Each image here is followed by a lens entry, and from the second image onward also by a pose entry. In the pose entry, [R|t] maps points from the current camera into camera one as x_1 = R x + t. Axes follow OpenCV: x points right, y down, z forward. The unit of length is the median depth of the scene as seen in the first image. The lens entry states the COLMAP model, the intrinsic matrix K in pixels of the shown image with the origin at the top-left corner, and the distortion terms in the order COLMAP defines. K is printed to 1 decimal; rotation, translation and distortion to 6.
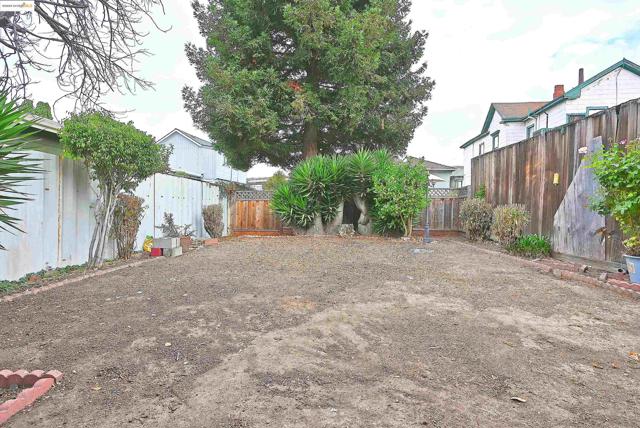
lens RADIAL K [[321.2, 0, 320.8], [0, 321.2, 211.9], [0, 0, 1]] dist [-0.000686, 0.001907]
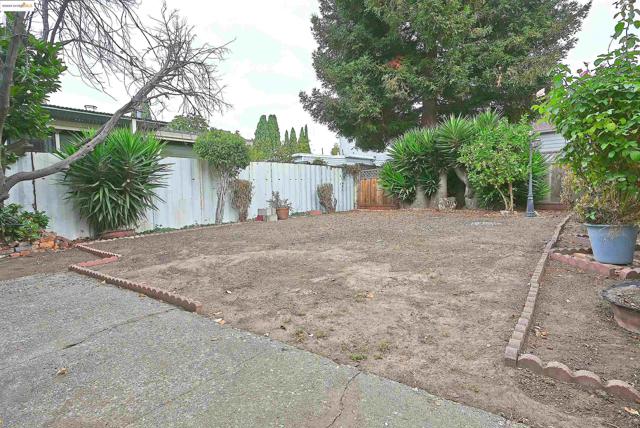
lens RADIAL K [[321.2, 0, 321.1], [0, 321.2, 217.0], [0, 0, 1]] dist [-0.000686, 0.001907]
pose [[0.801632, 0.014214, -0.597649, 0.392625], [0.032751, 0.997172, 0.067645, 0.020519], [0.596920, -0.073800, 0.798900, -0.000869]]
